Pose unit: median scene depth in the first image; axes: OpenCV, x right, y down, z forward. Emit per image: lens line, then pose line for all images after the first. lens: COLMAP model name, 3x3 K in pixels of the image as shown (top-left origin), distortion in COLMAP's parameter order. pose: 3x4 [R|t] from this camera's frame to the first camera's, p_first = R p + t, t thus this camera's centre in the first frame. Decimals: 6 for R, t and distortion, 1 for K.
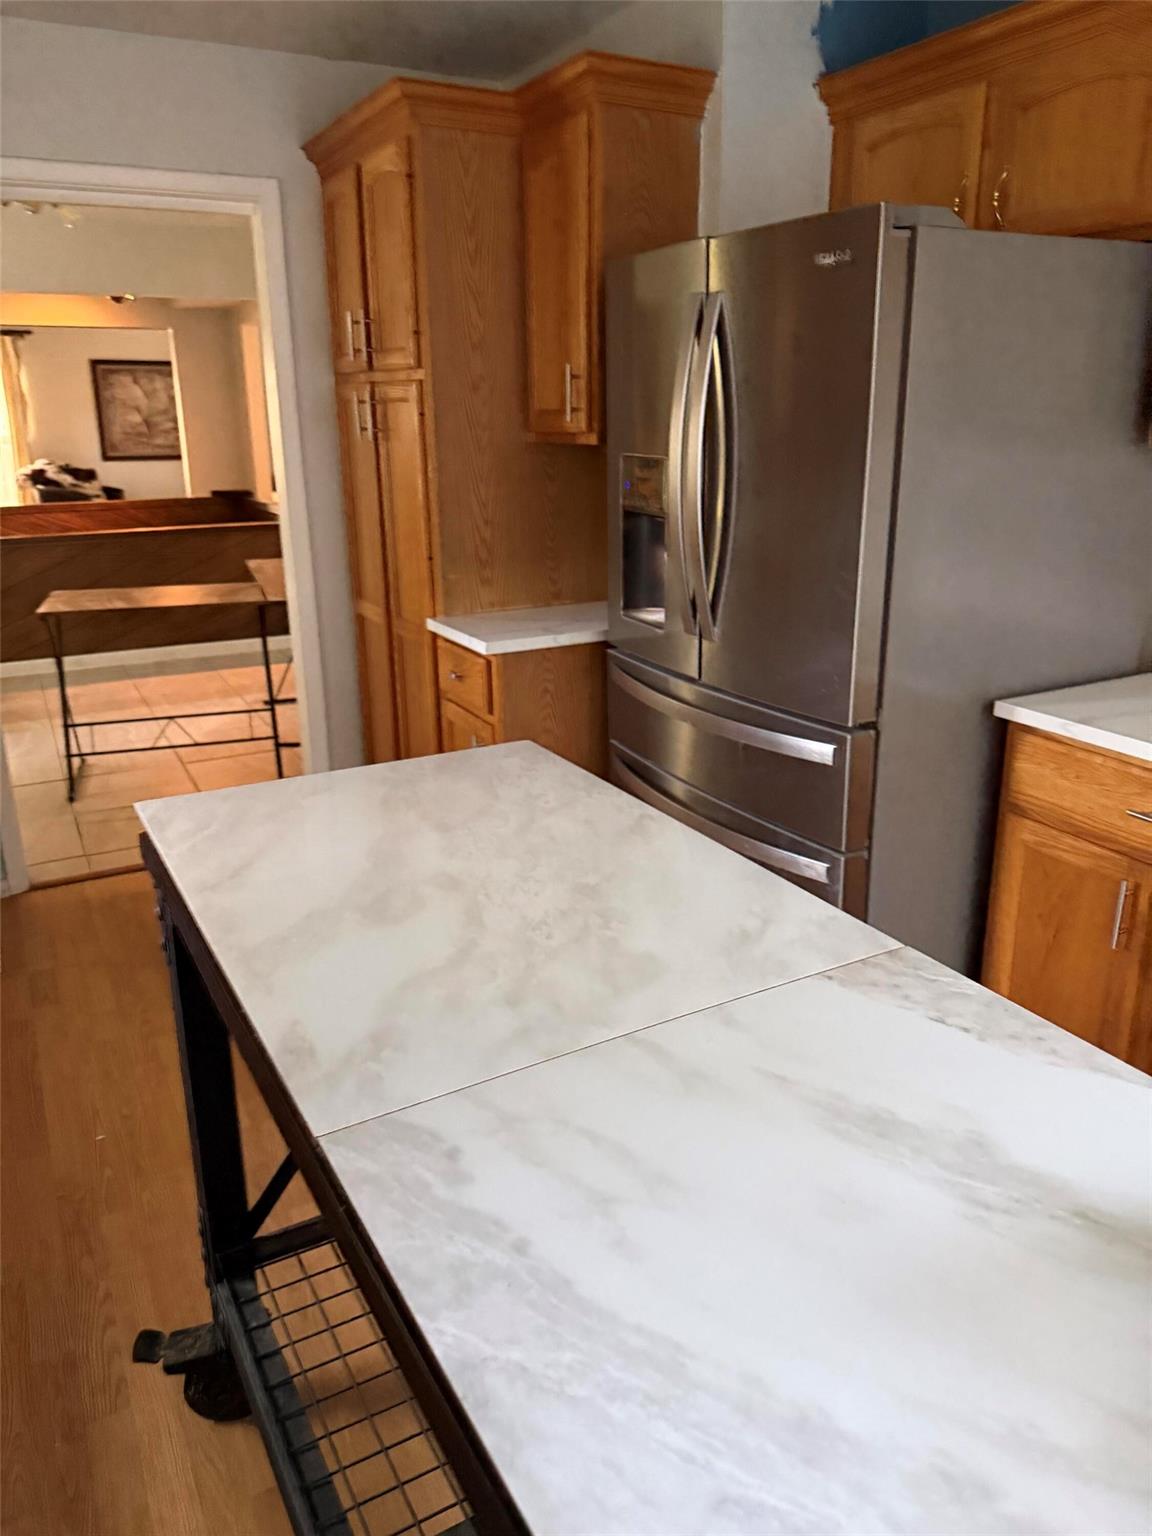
lens RADIAL K [[1098.0, 0, 583.7], [0, 1098.0, 759.0], [0, 0, 1]] dist [0.103986, -0.143345]
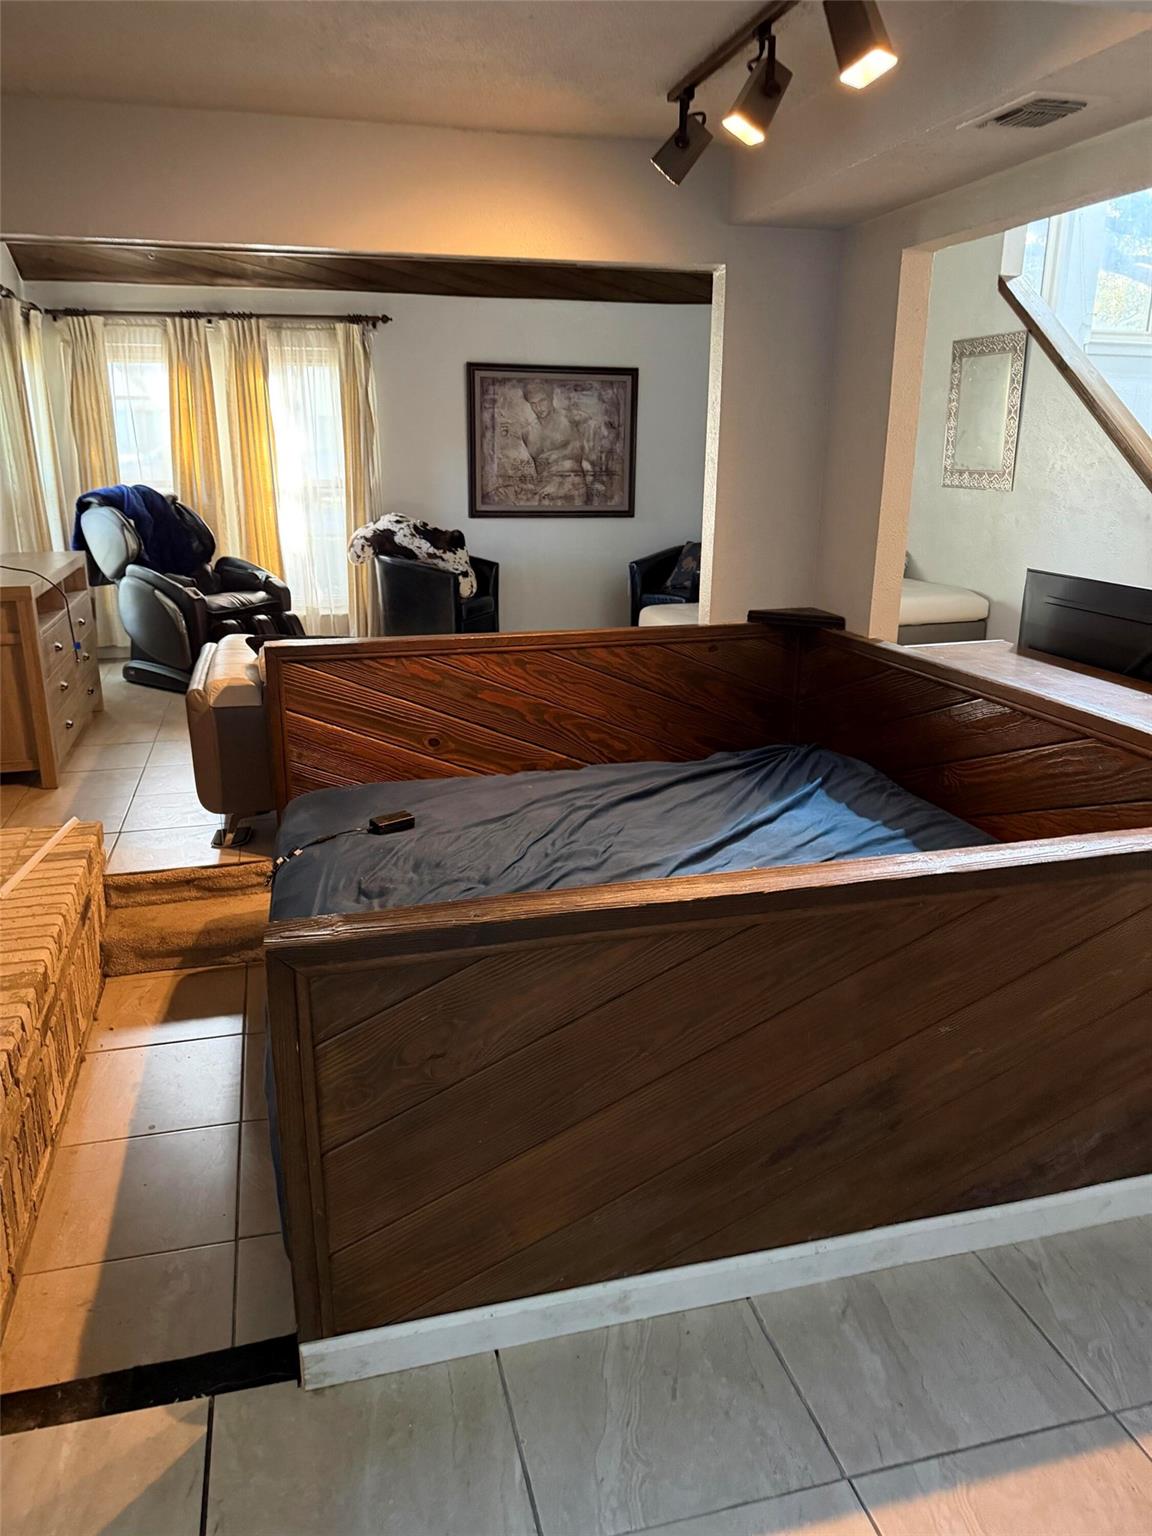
lens RADIAL K [[1065.8, 0, 566.2], [0, 1065.8, 766.3], [0, 0, 1]] dist [0.167243, -0.279518]
pose [[0.973984, 0.079202, -0.212324, -0.233410], [-0.081839, 0.996639, -0.003644, -0.125042], [0.211322, 0.020925, 0.977192, 0.399524]]
